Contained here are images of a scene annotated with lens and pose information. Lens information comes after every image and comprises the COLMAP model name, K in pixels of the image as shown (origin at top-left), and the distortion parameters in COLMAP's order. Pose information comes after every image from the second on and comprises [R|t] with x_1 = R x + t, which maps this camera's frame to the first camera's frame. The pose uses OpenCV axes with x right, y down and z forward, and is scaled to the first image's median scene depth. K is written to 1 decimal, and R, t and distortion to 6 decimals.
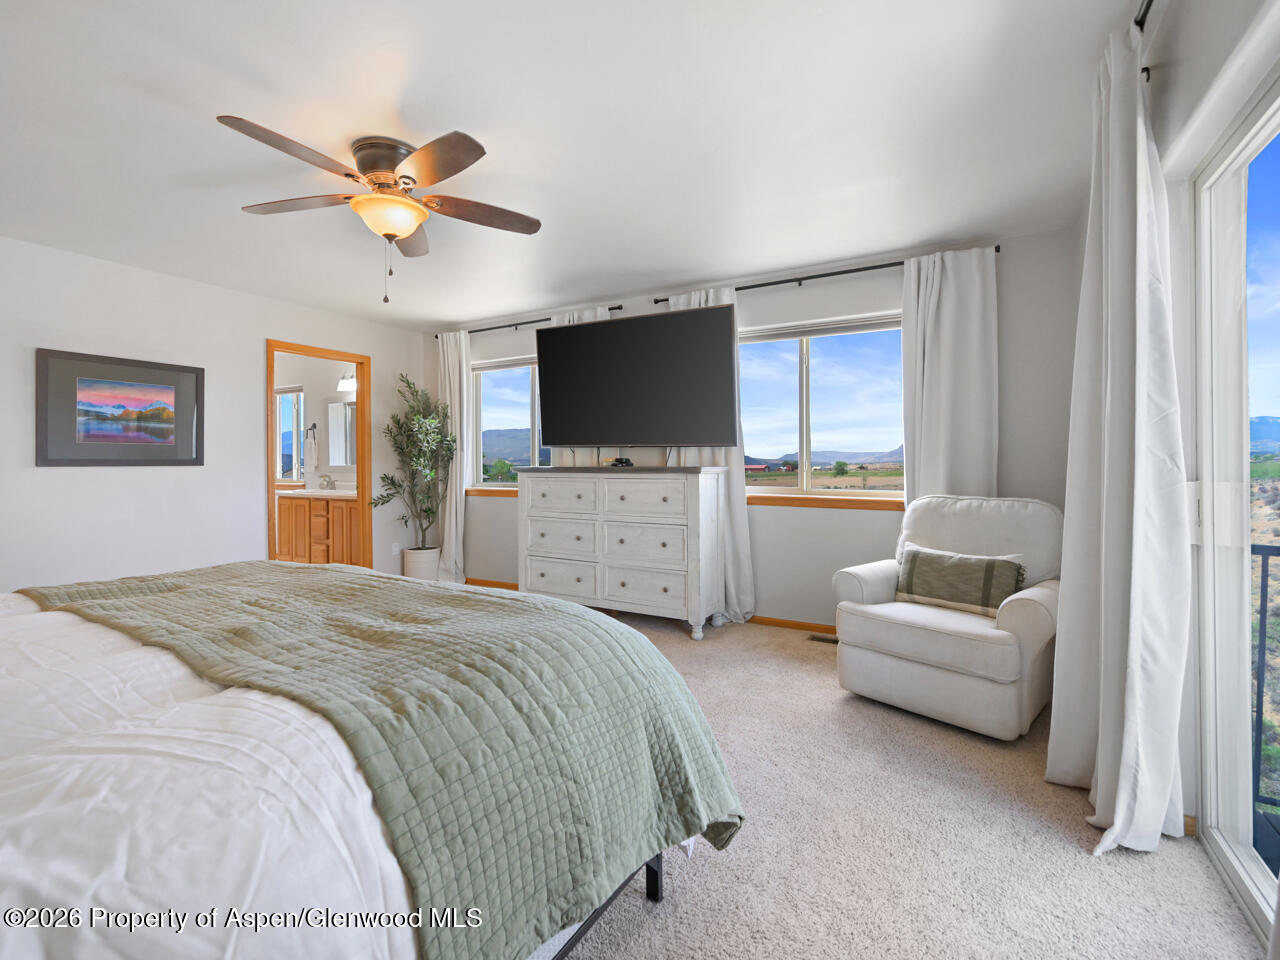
lens RADIAL K [[577.0, 0, 632.3], [0, 577.0, 462.8], [0, 0, 1]] dist [-0.001434, -0.000289]
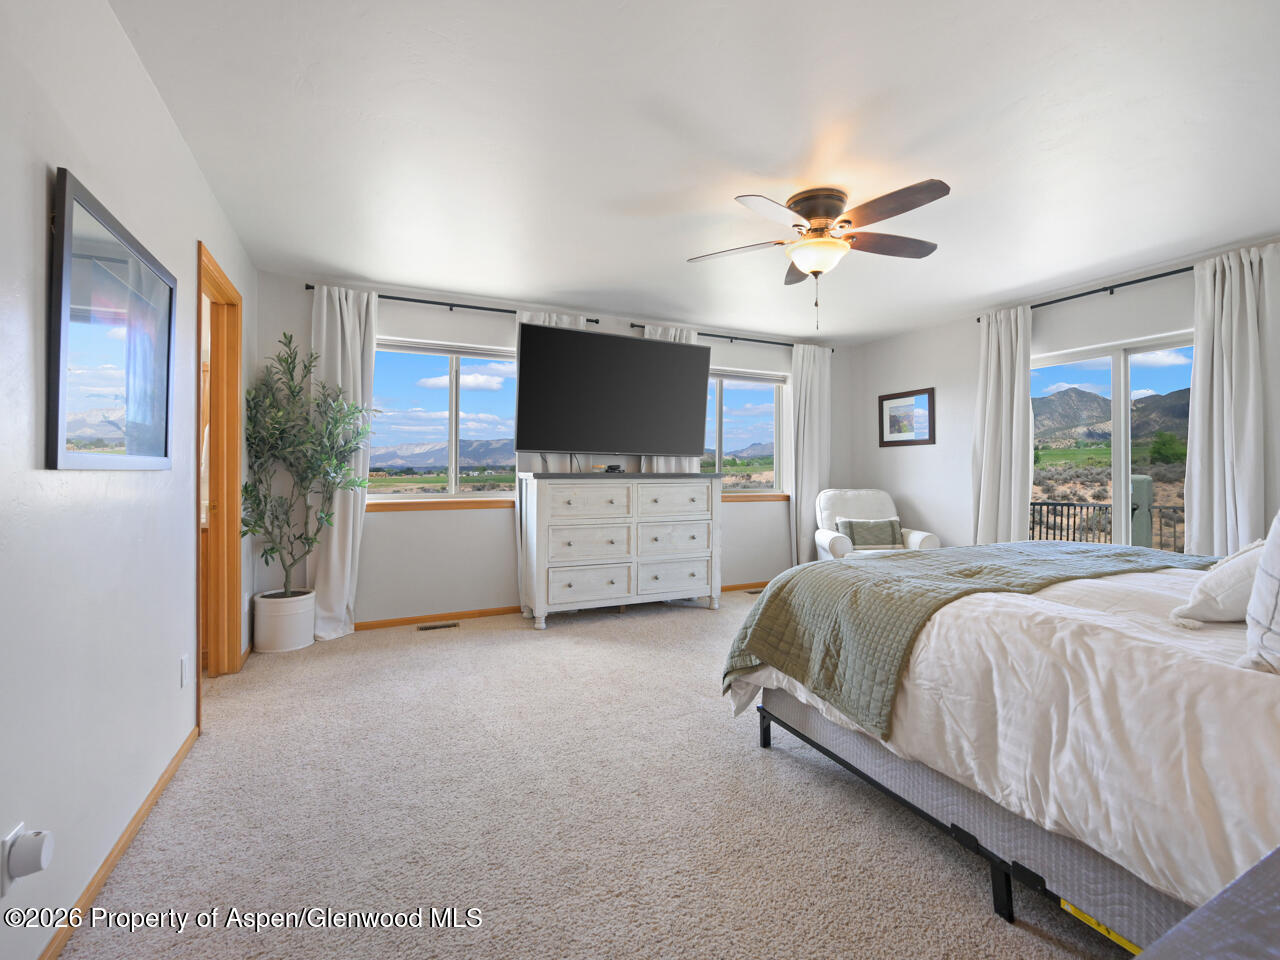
lens RADIAL K [[577.0, 0, 632.3], [0, 577.0, 462.8], [0, 0, 1]] dist [-0.001434, -0.000289]
pose [[0.572857, 0.011879, 0.819569, -0.892620], [-0.005657, 0.999928, -0.010539, -0.000702], [-0.819636, 0.001401, 0.572883, 0.364778]]
